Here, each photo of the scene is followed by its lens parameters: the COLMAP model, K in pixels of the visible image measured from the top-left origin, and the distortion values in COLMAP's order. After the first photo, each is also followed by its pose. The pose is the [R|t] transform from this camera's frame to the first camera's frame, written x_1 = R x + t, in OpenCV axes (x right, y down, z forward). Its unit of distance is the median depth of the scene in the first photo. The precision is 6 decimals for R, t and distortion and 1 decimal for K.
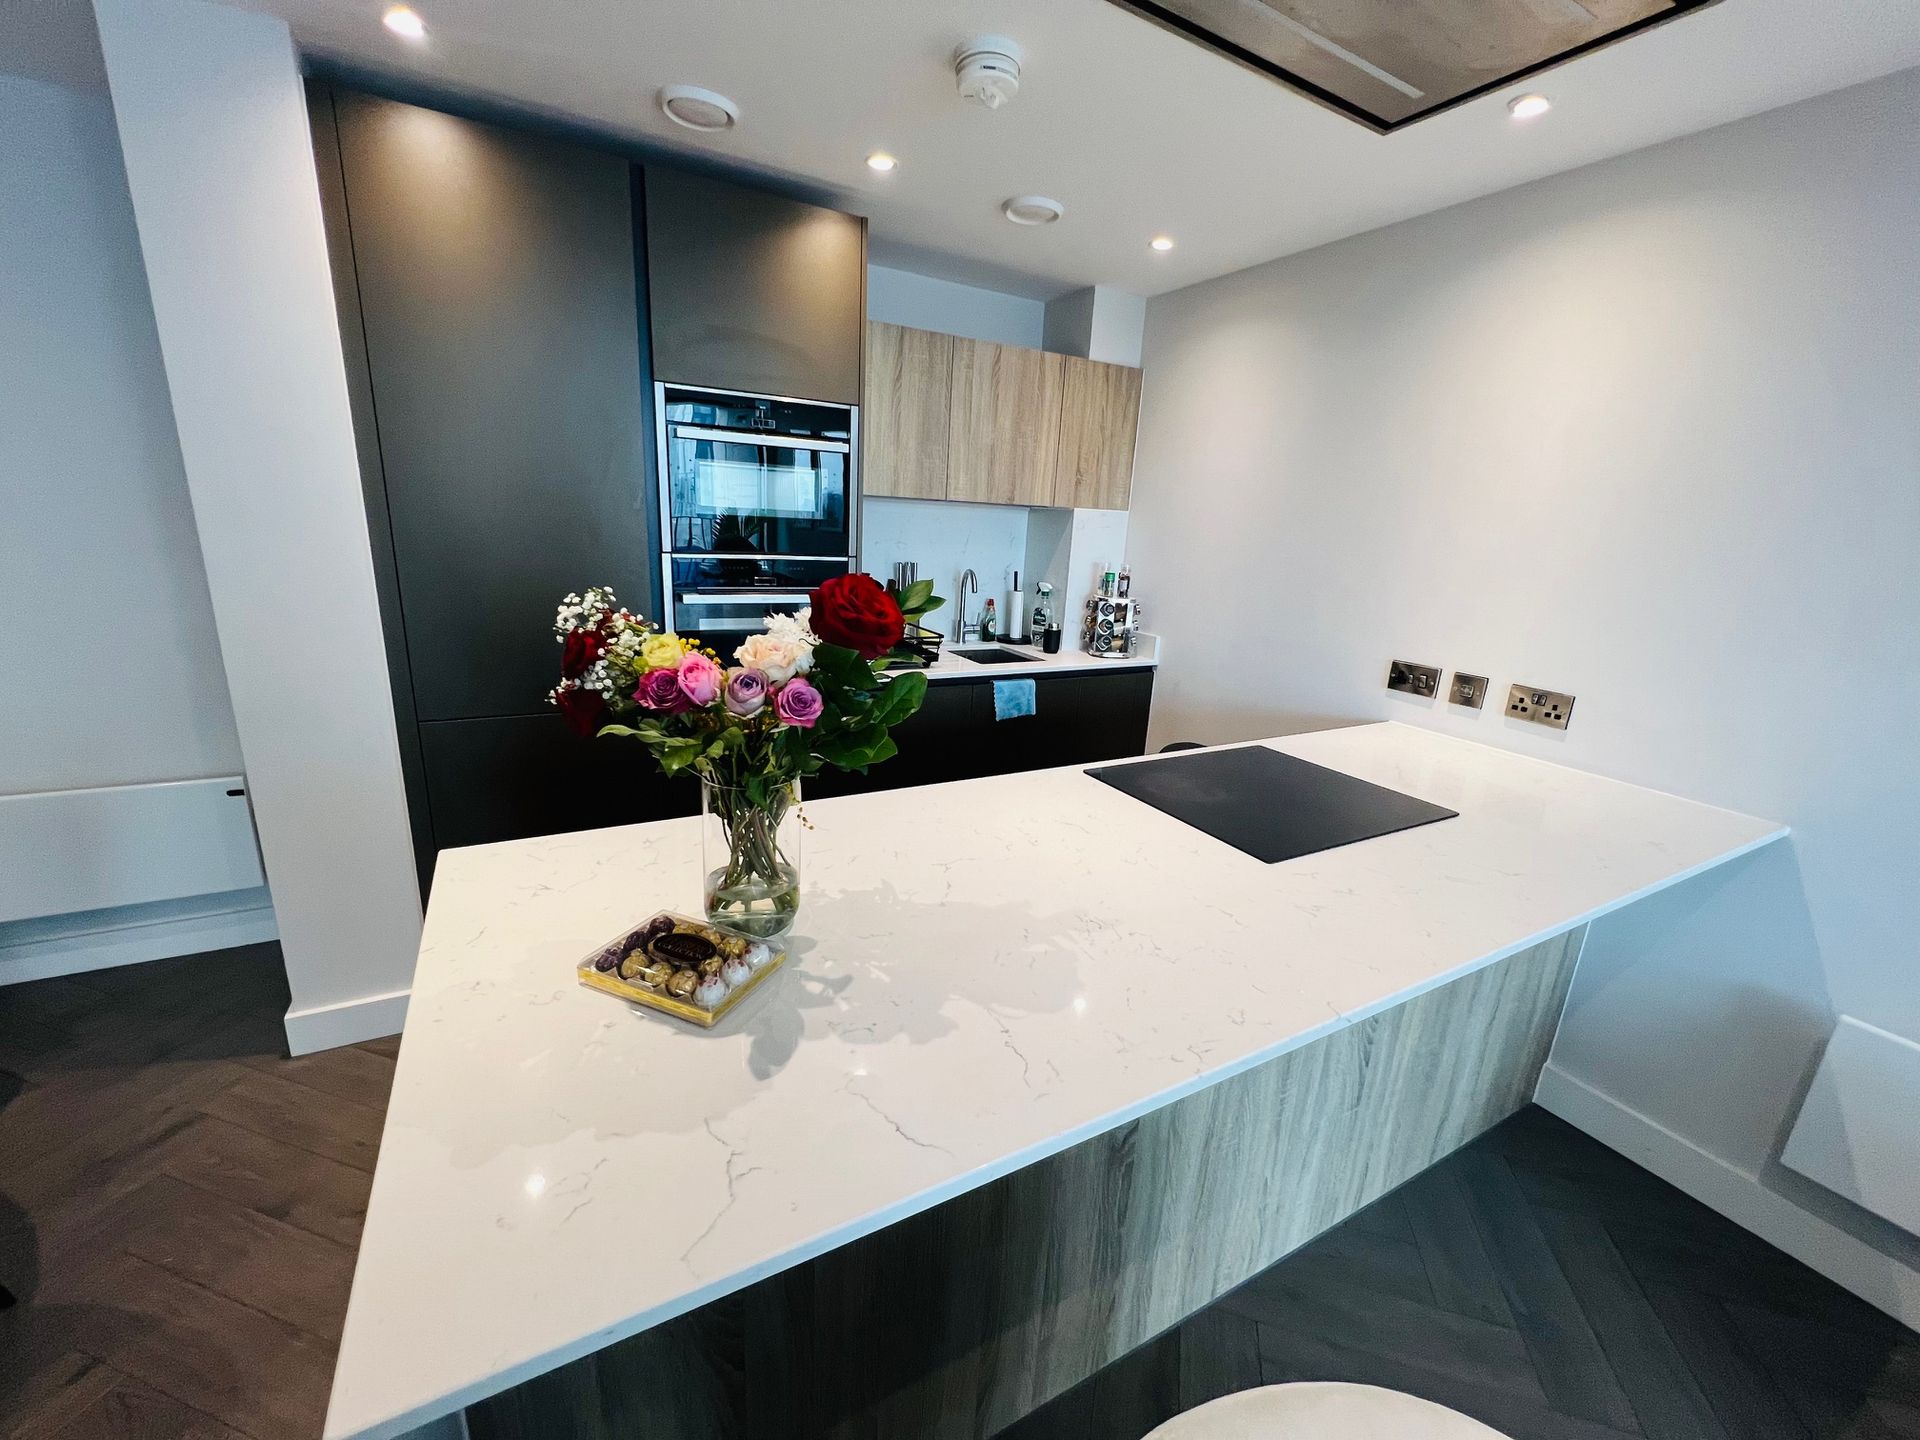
lens RADIAL K [[770.9, 0, 962.9], [0, 770.9, 731.1], [0, 0, 1]] dist [-0.005281, 0.000341]
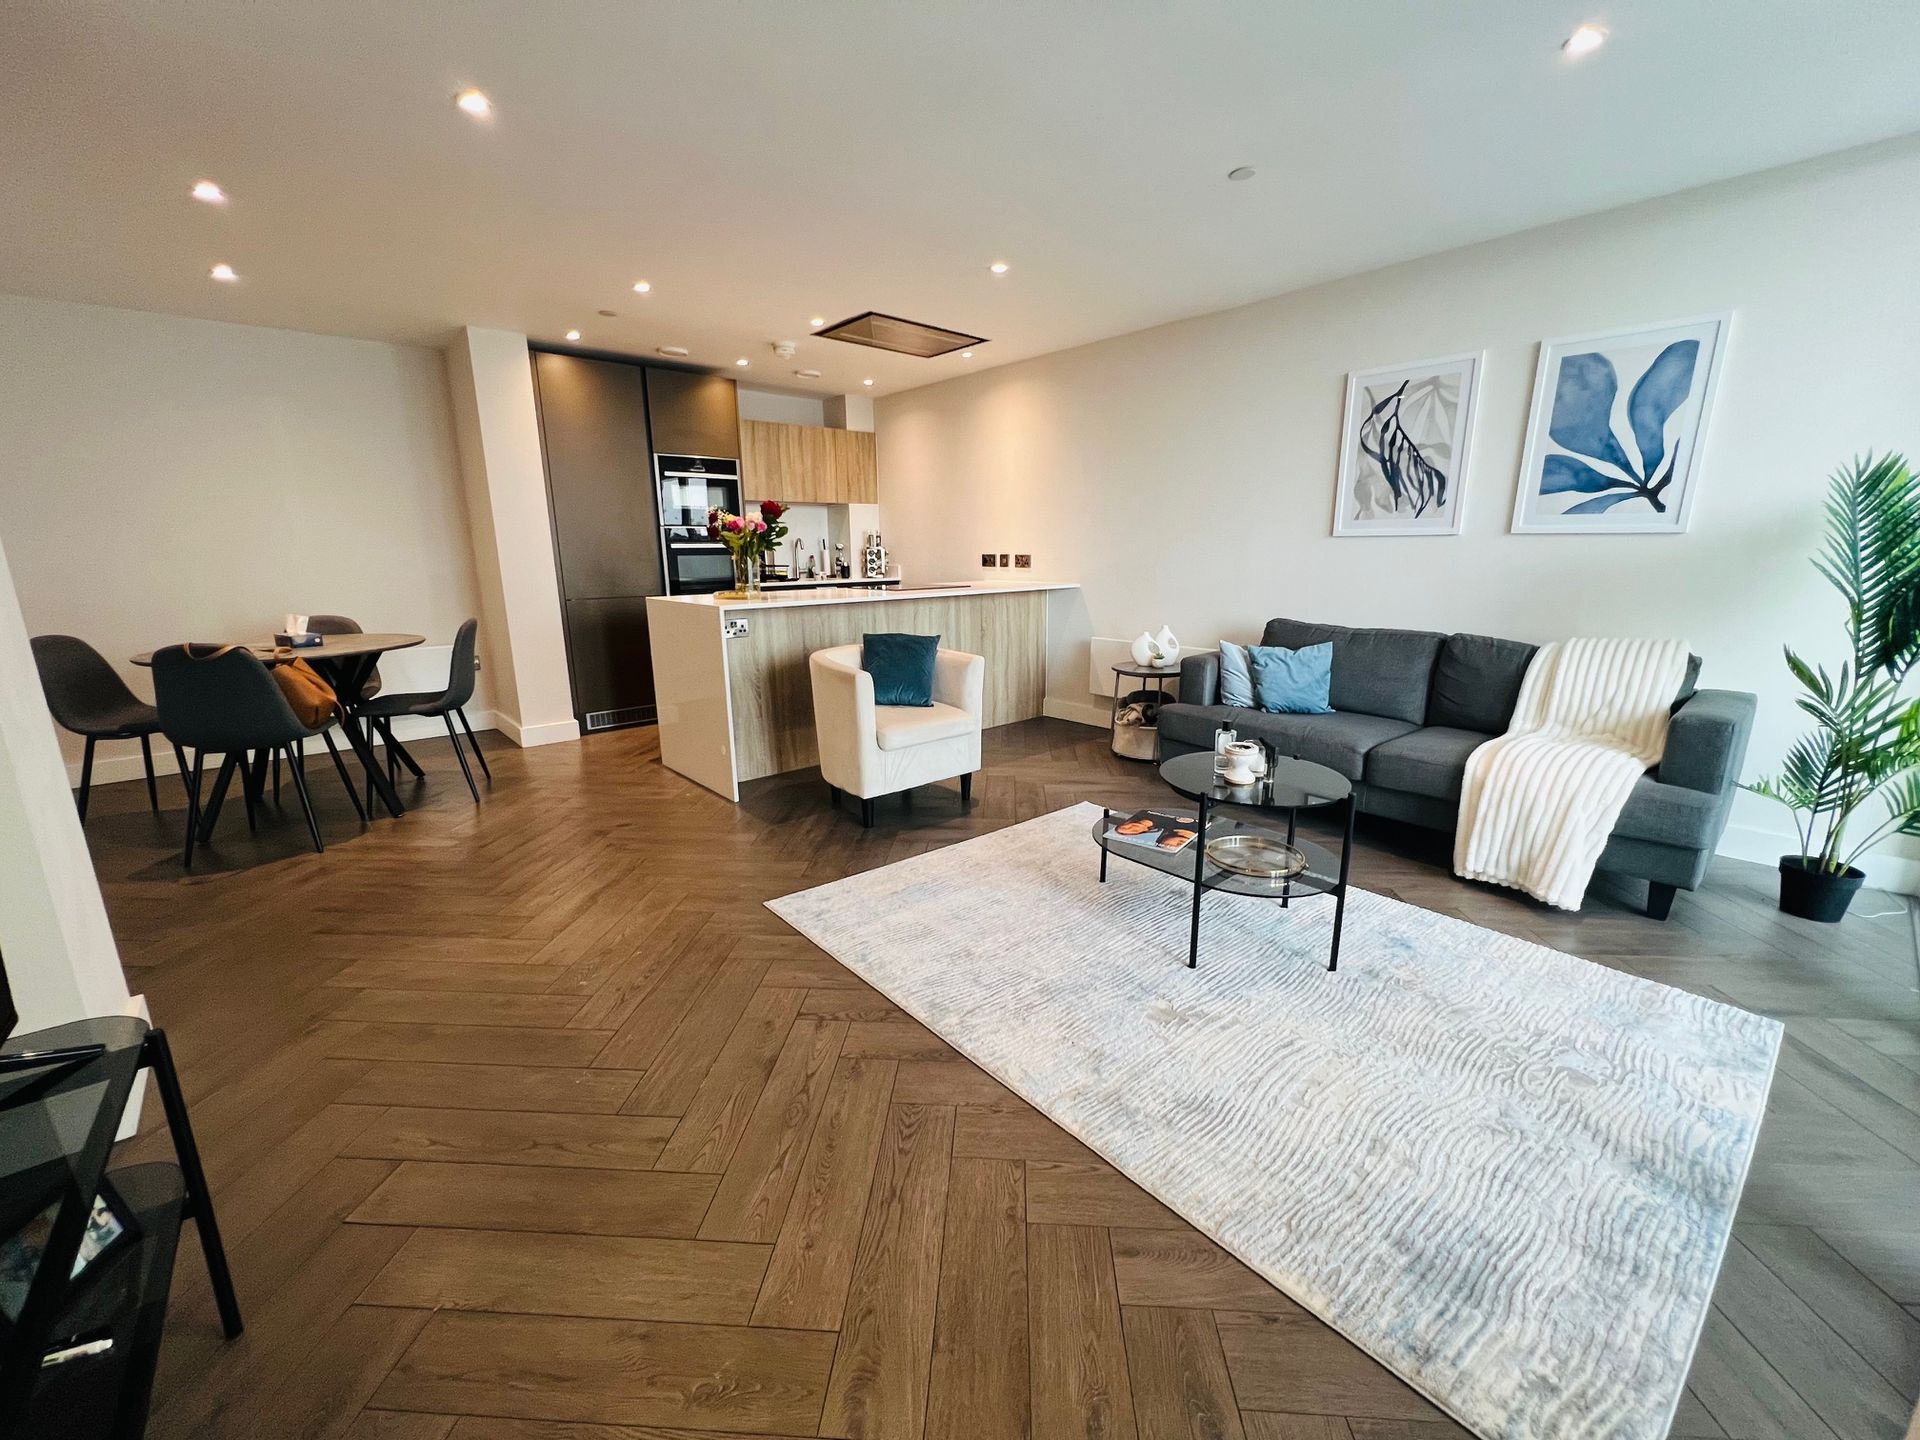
lens RADIAL K [[770.9, 0, 959.5], [0, 770.9, 723.0], [0, 0, 1]] dist [-0.005281, 0.000341]
pose [[0.976605, -0.107417, 0.186290, -0.006527], [0.115477, 0.992764, -0.032939, 0.384736], [-0.181404, 0.053681, 0.981943, -1.007739]]
